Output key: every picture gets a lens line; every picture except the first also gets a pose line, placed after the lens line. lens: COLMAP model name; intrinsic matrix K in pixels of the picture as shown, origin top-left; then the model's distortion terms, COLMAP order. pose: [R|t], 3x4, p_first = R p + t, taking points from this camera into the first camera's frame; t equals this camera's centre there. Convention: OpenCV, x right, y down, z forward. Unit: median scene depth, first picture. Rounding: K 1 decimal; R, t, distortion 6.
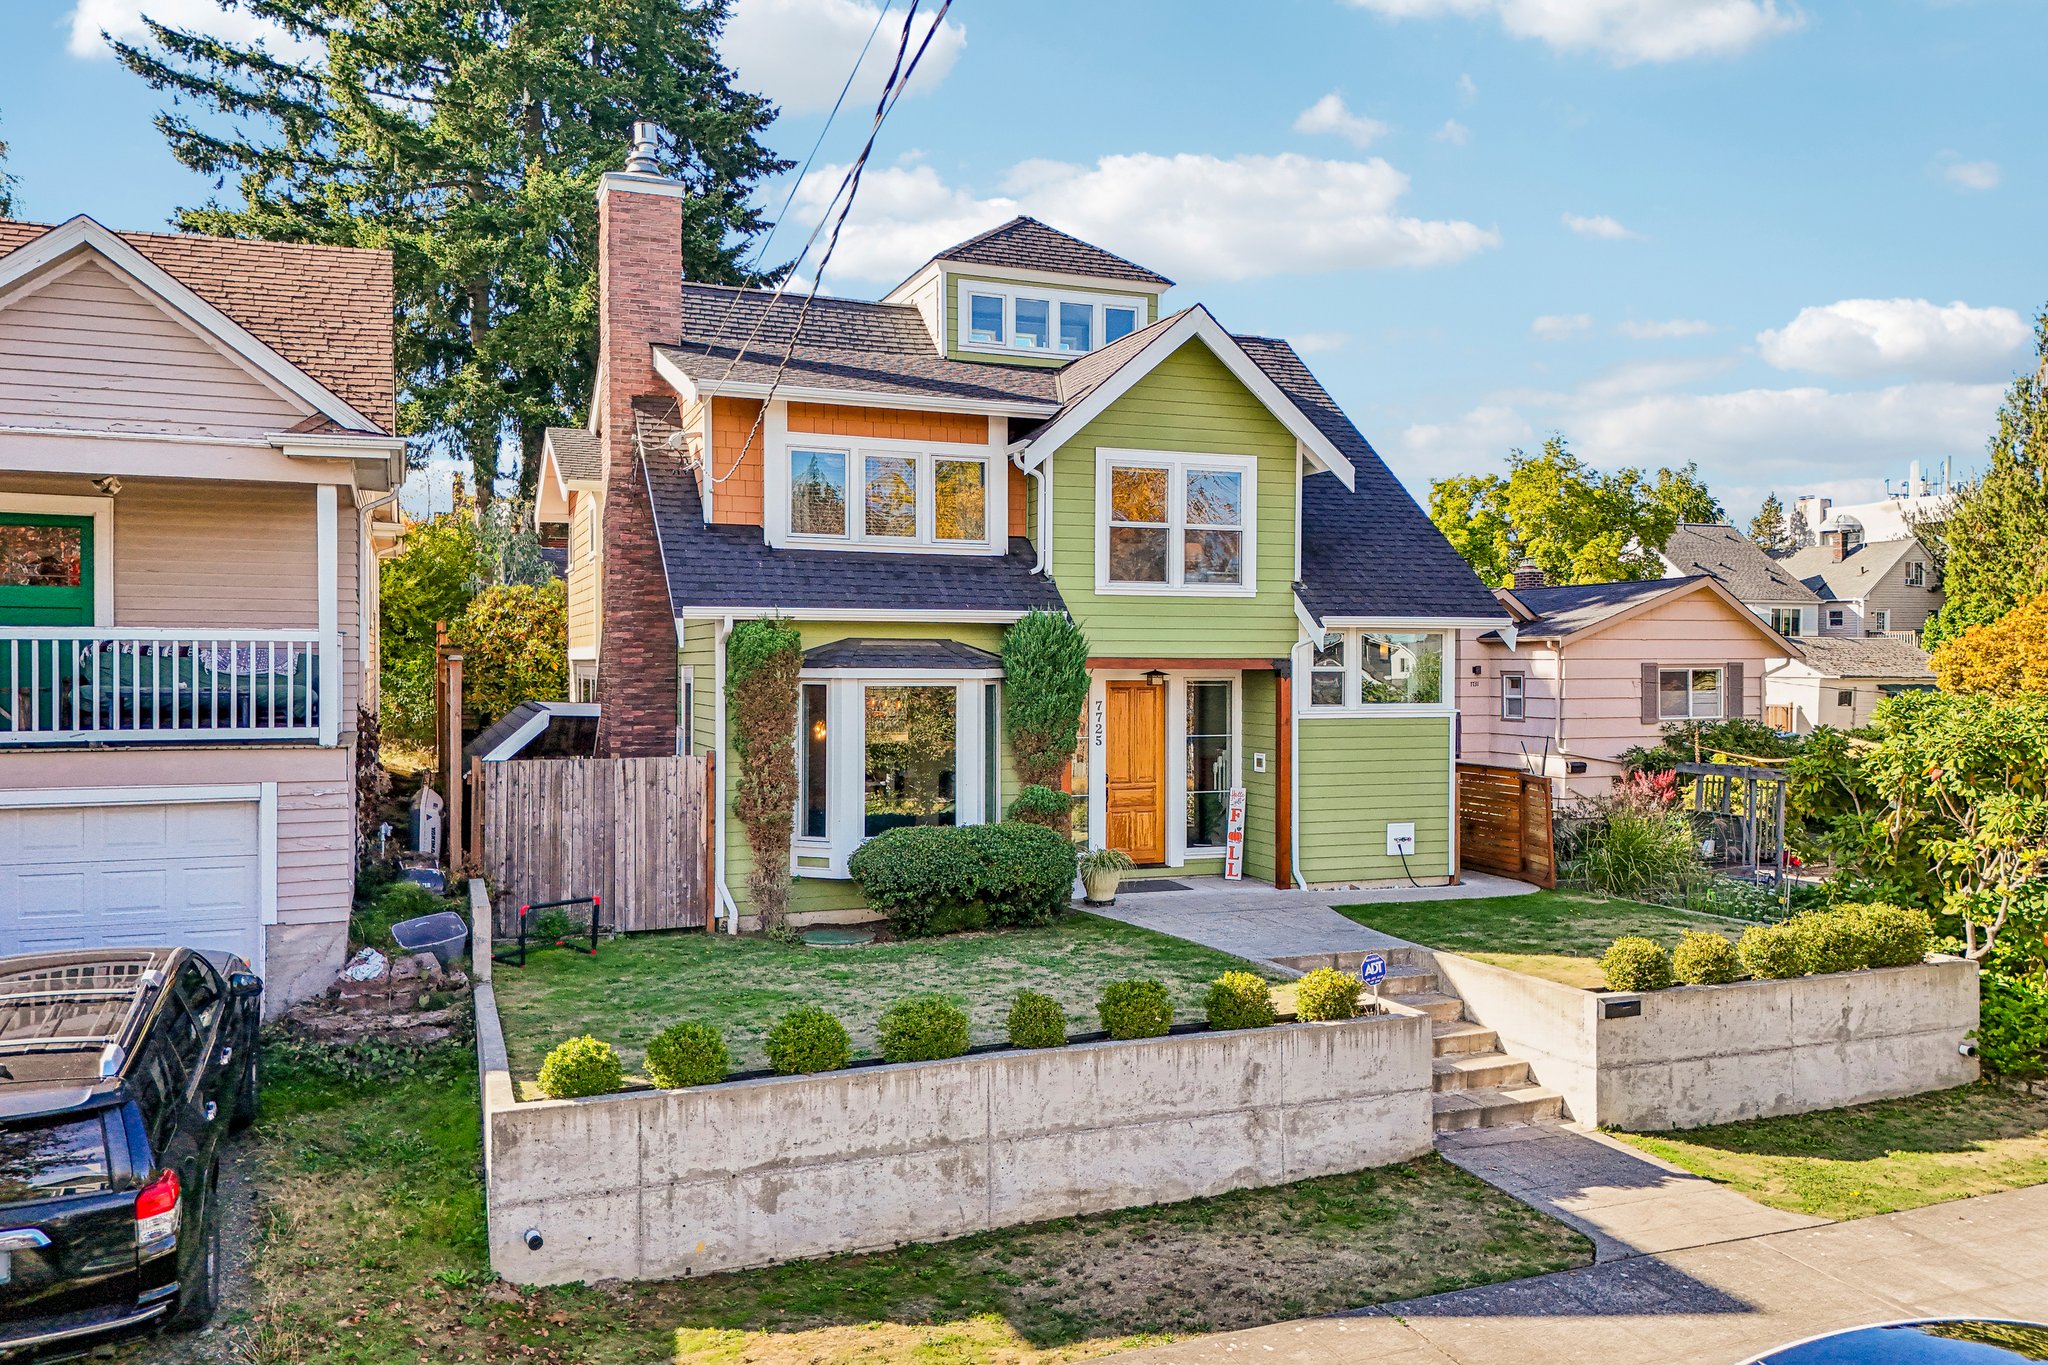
lens RADIAL K [[1505.5, 0, 1024.0], [0, 1505.5, 682.5], [0, 0, 1]] dist [0.058746, -0.057395]
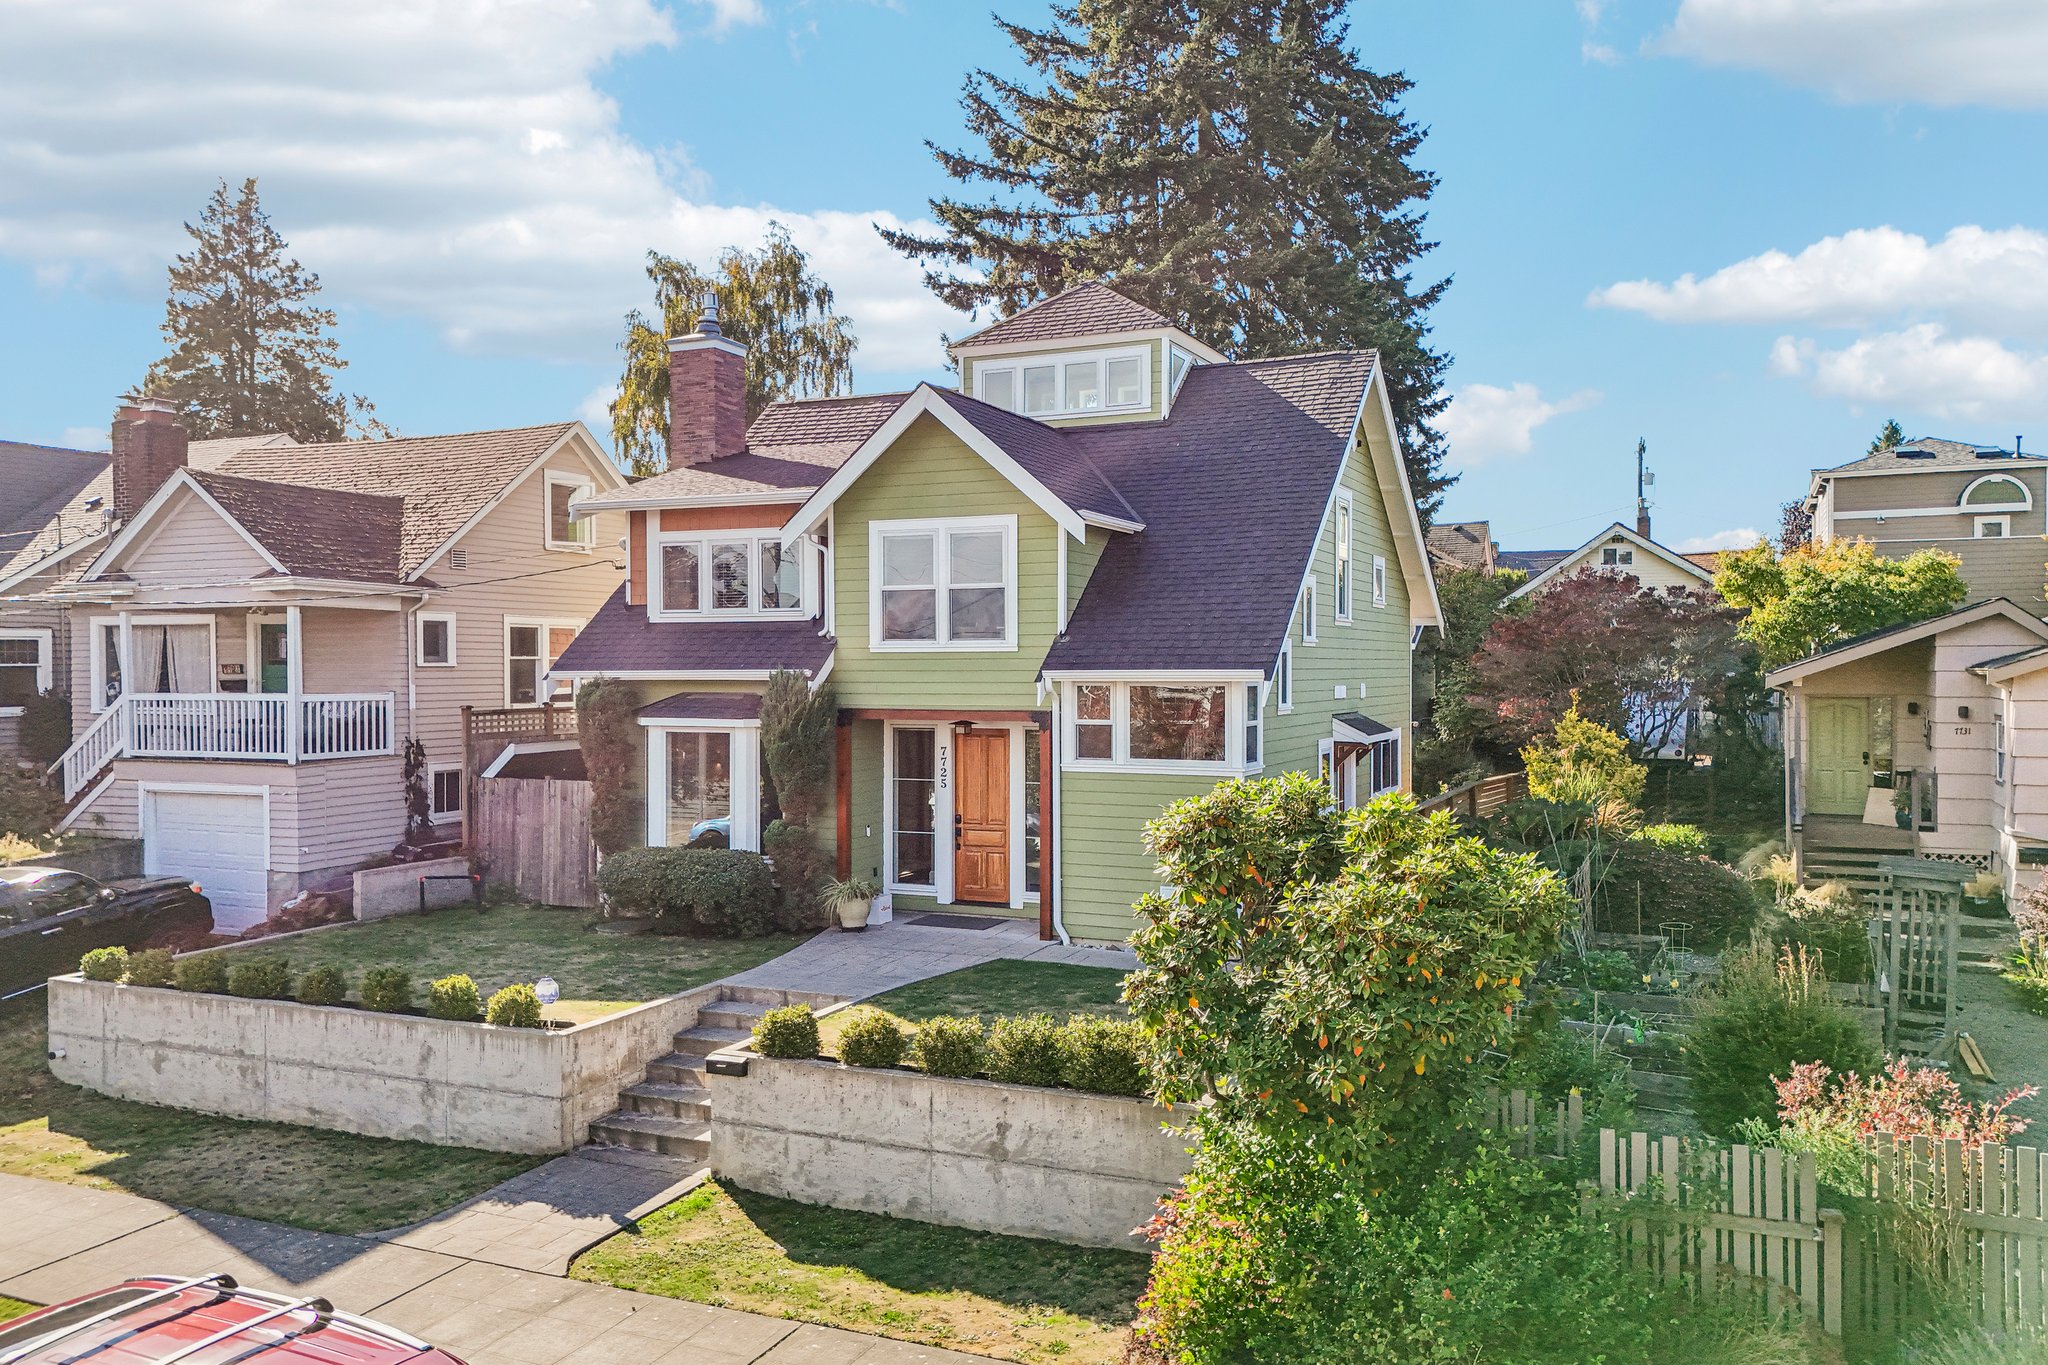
lens RADIAL K [[1505.5, 0, 1024.0], [0, 1505.5, 682.5], [0, 0, 1]] dist [0.058746, -0.057395]
pose [[0.702642, 0.003191, -0.711537, 1.245500], [-0.004664, 0.999989, -0.000122, -0.049855], [0.711529, 0.003405, 0.702649, 0.400922]]
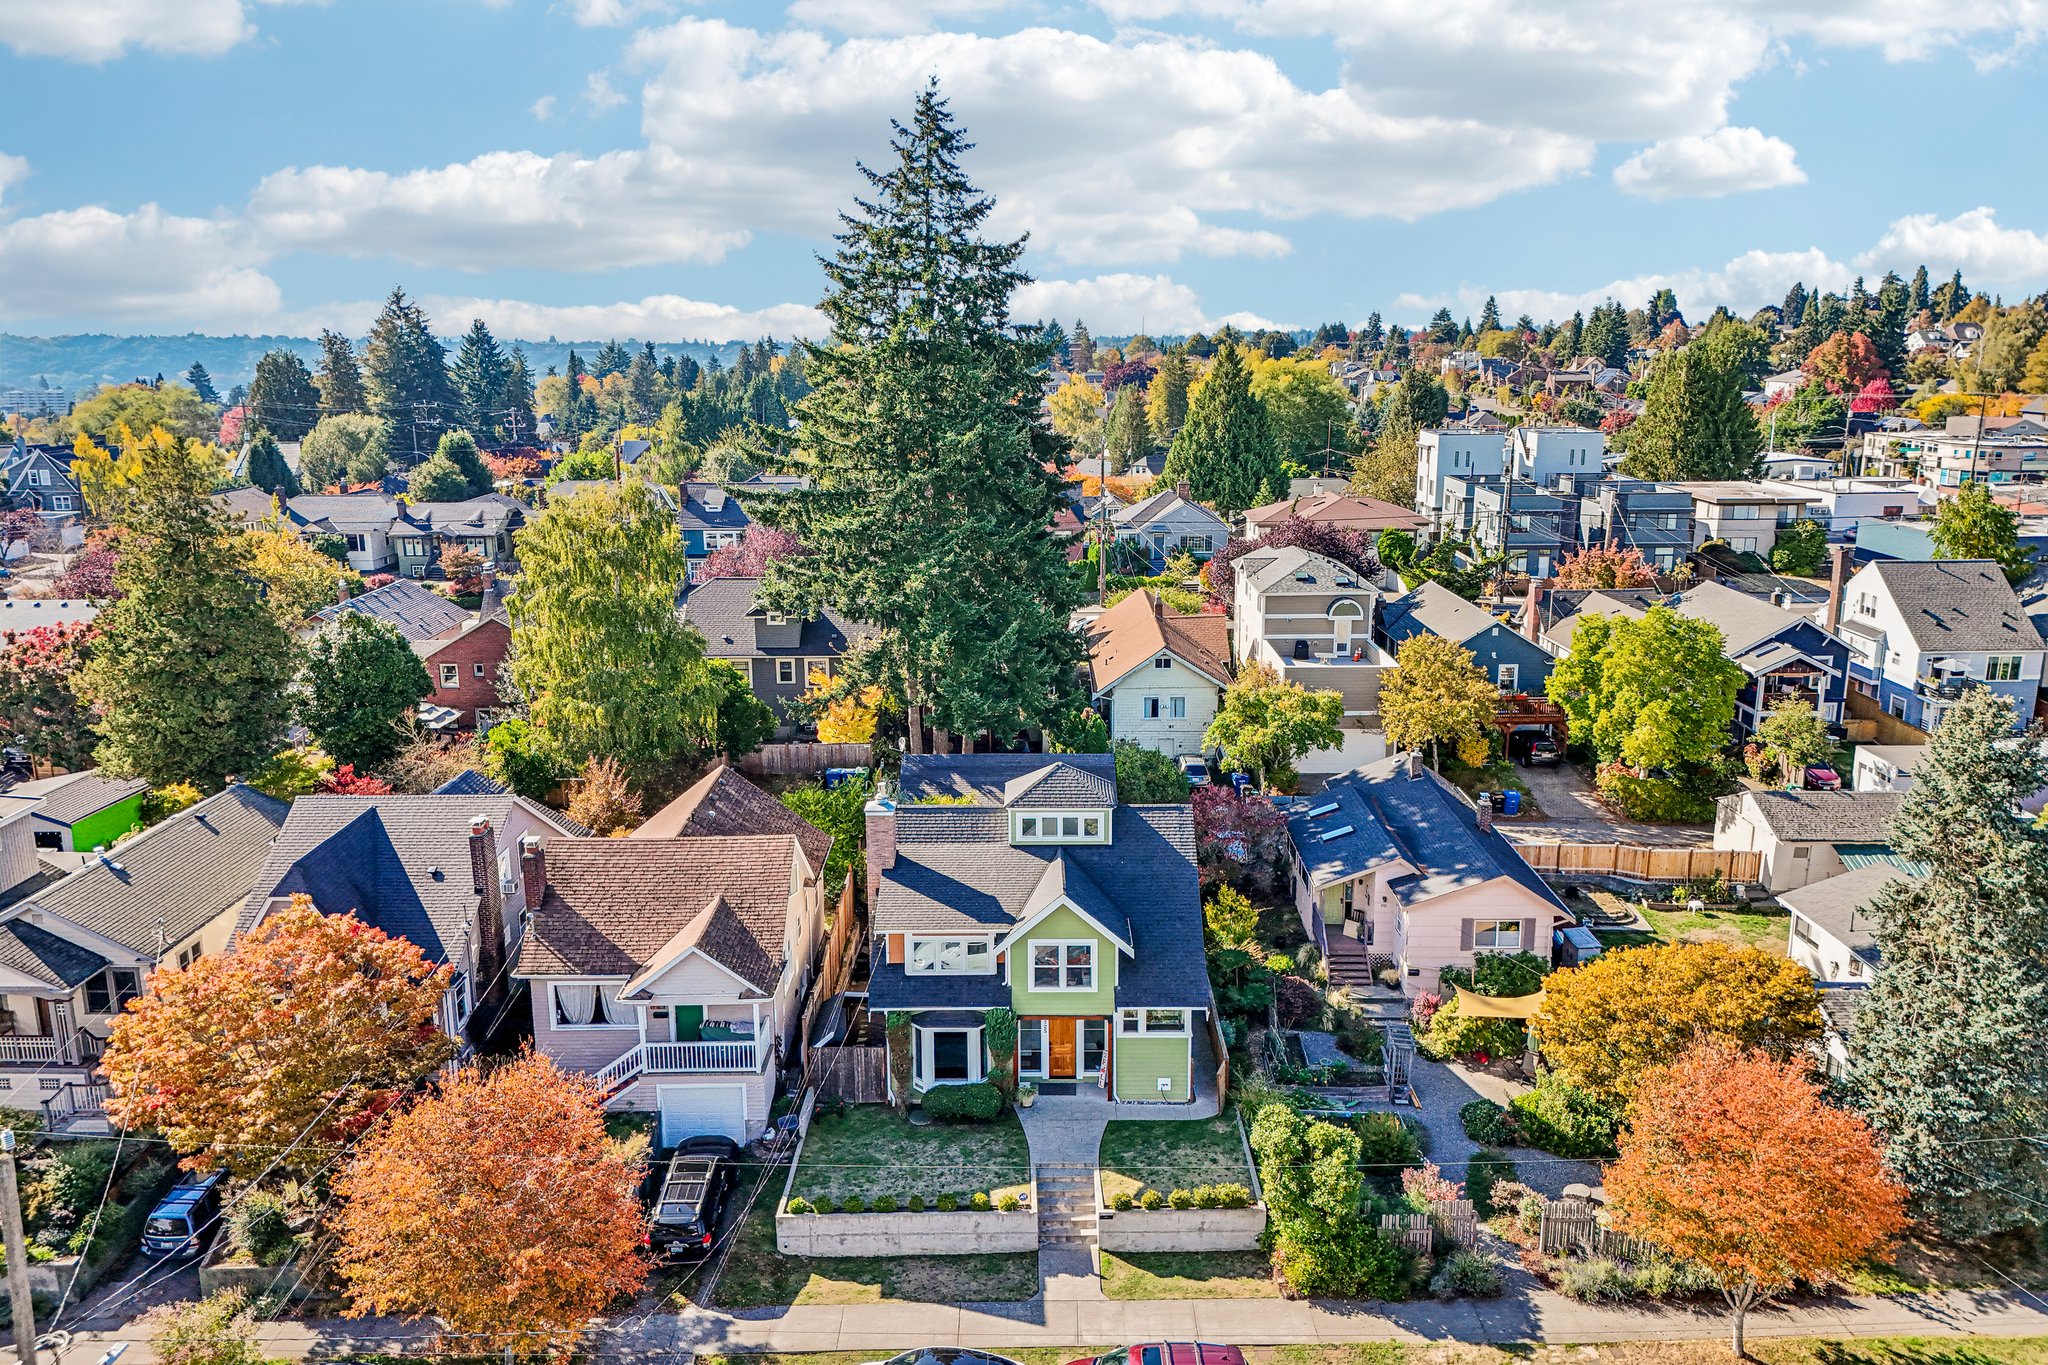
lens RADIAL K [[1505.5, 0, 1024.0], [0, 1505.5, 682.5], [0, 0, 1]] dist [0.058746, -0.057395]
pose [[0.931422, 0.075829, -0.355953, 1.259437], [0.003422, 0.976185, 0.216913, -1.558352], [0.363924, -0.203256, 0.908981, -1.723832]]
